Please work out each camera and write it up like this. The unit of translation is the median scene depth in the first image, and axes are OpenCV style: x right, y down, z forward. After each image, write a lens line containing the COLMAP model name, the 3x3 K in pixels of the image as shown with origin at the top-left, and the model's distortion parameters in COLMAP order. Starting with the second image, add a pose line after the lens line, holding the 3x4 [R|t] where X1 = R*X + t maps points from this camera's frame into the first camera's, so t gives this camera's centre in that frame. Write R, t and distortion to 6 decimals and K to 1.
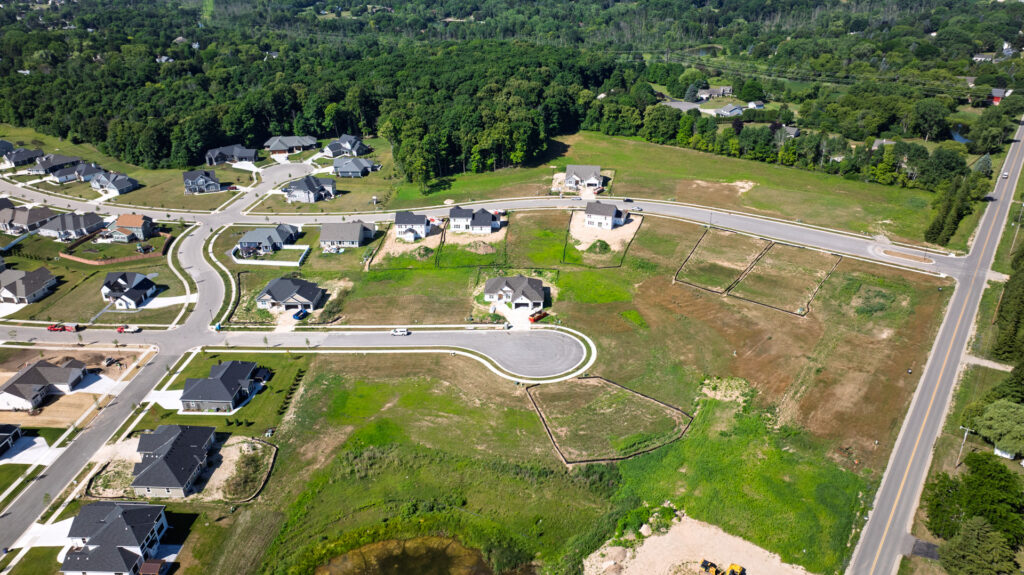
lens RADIAL K [[724.2, 0, 515.5], [0, 724.2, 283.8], [0, 0, 1]] dist [-0.041676, 0.049189]
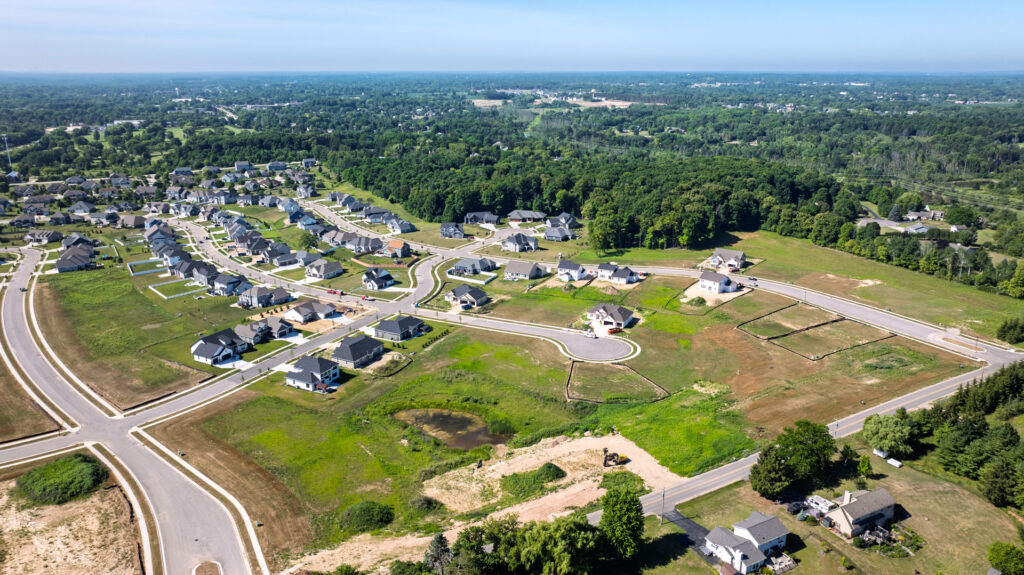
lens RADIAL K [[732.7, 0, 514.3], [0, 732.7, 288.9], [0, 0, 1]] dist [-0.041086, 0.051170]
pose [[0.902275, 0.134414, -0.409674, 0.330643], [-0.196298, 0.974041, -0.112748, 0.128264], [0.383884, 0.182148, 0.905238, -0.276589]]
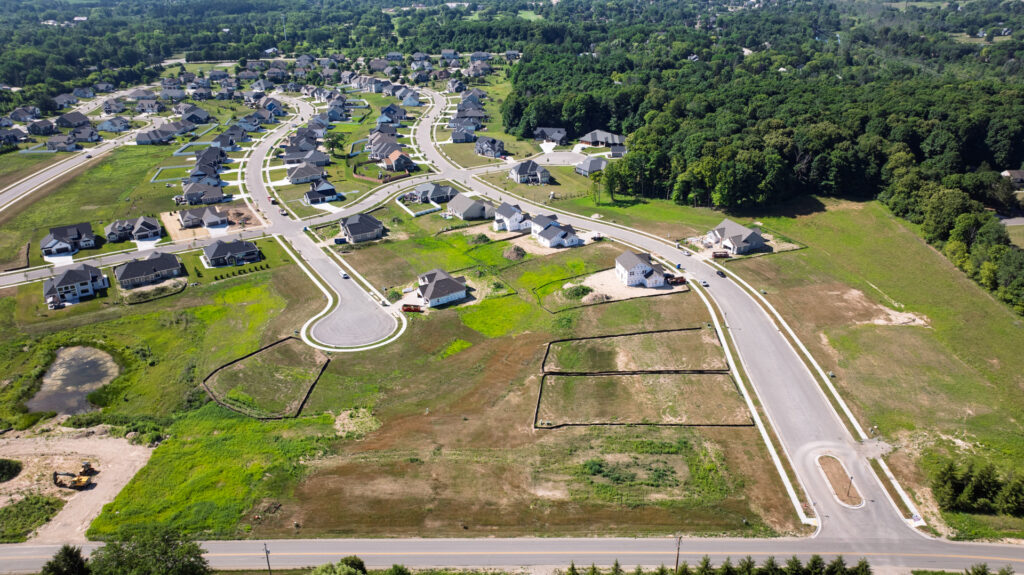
lens RADIAL K [[724.2, 0, 515.5], [0, 724.2, 283.8], [0, 0, 1]] dist [-0.041676, 0.049189]
pose [[0.558261, 0.351256, -0.751641, 0.711270], [-0.360644, 0.918627, 0.161433, -0.169207], [0.747182, 0.180953, 0.639512, 0.342650]]
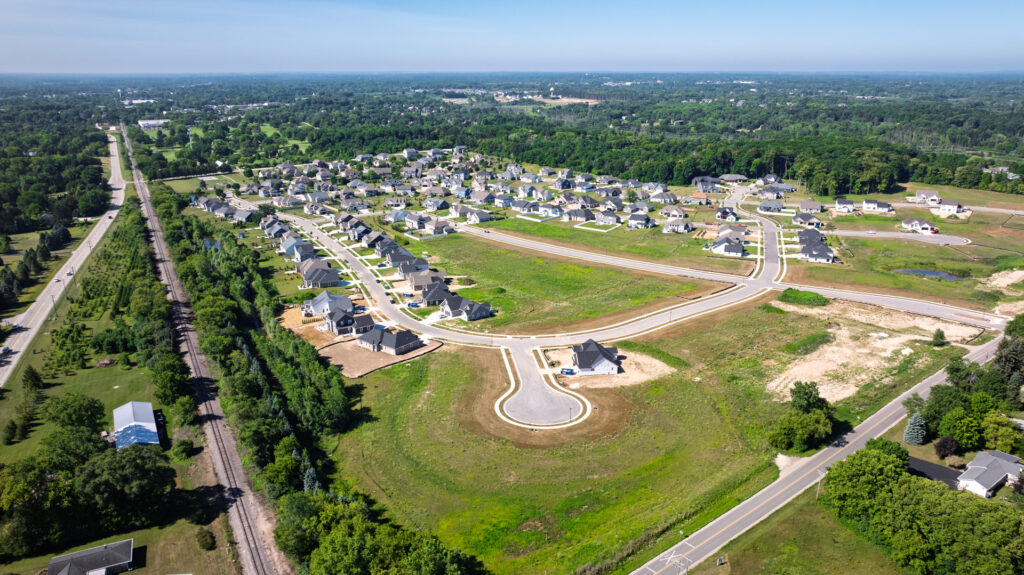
lens RADIAL K [[732.7, 0, 514.3], [0, 732.7, 288.9], [0, 0, 1]] dist [-0.041086, 0.051170]
pose [[0.965484, 0.083608, -0.246678, -0.514987], [-0.121175, 0.982528, -0.141260, 0.544454], [0.230558, 0.166276, 0.958747, -1.108892]]
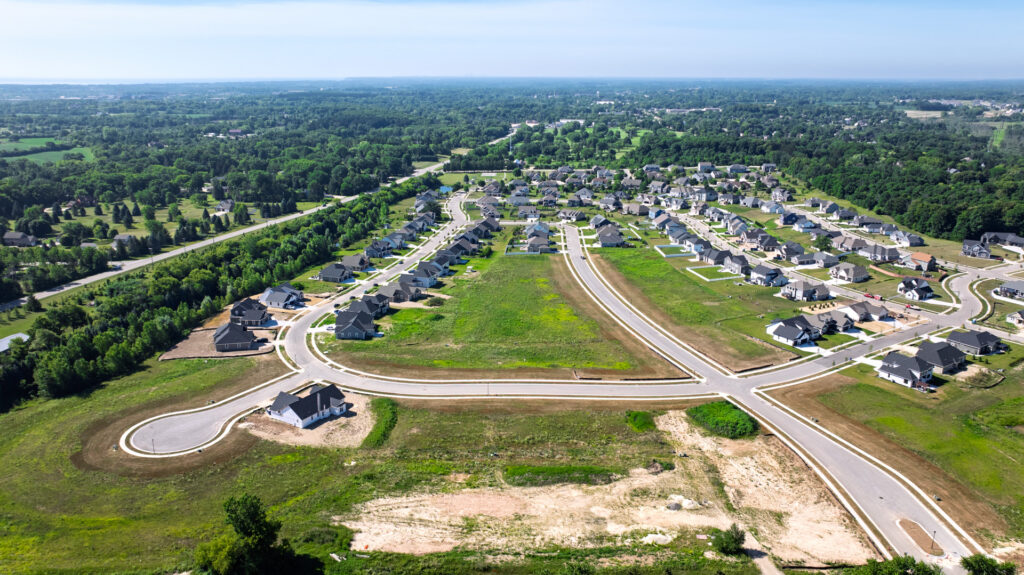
lens RADIAL K [[732.7, 0, 514.3], [0, 732.7, 288.9], [0, 0, 1]] dist [-0.041086, 0.051170]
pose [[0.585017, 0.238477, -0.775167, 0.143510], [-0.359411, 0.933046, 0.015801, 0.250294], [0.727035, 0.269360, 0.631559, -0.525854]]
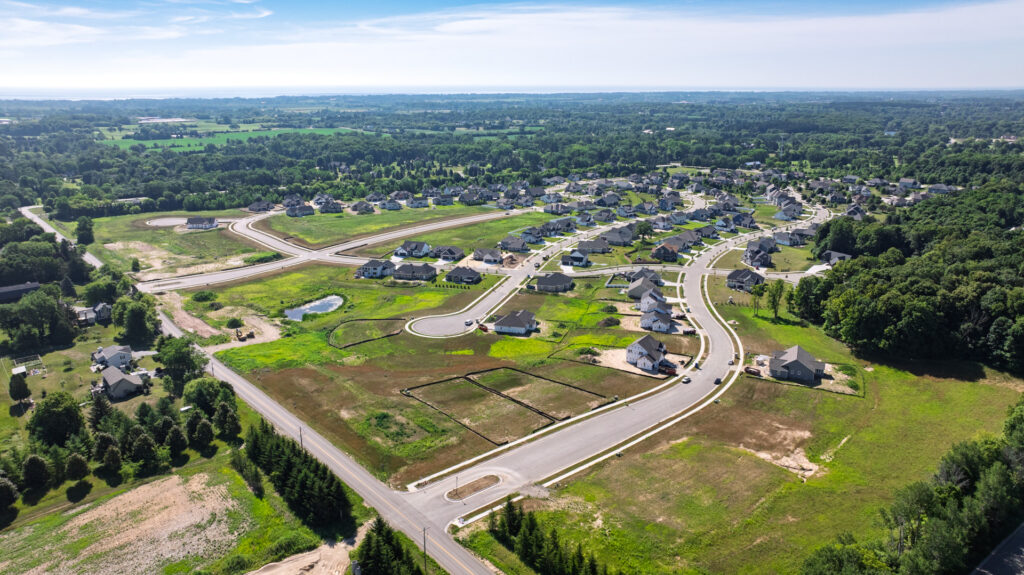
lens RADIAL K [[718.1, 0, 512.0], [0, 718.1, 287.5], [0, 0, 1]] dist [-0.010837, -0.004779]
pose [[-0.242202, 0.275699, -0.930230, 1.053216], [-0.420352, 0.834302, 0.356714, -0.442449], [0.874438, 0.477421, -0.086179, 0.900976]]
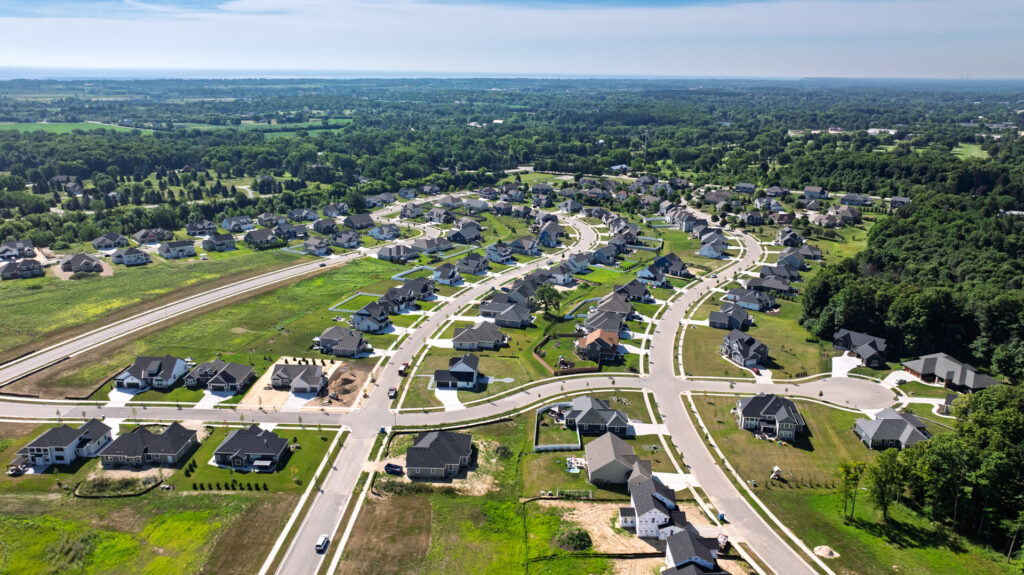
lens RADIAL K [[743.2, 0, 516.8], [0, 743.2, 286.5], [0, 0, 1]] dist [-0.019446, 0.002718]
pose [[0.021794, 0.290136, -0.956737, 0.400853], [-0.447464, 0.858595, 0.250181, -0.352057], [0.894036, 0.422653, 0.148538, 0.737819]]
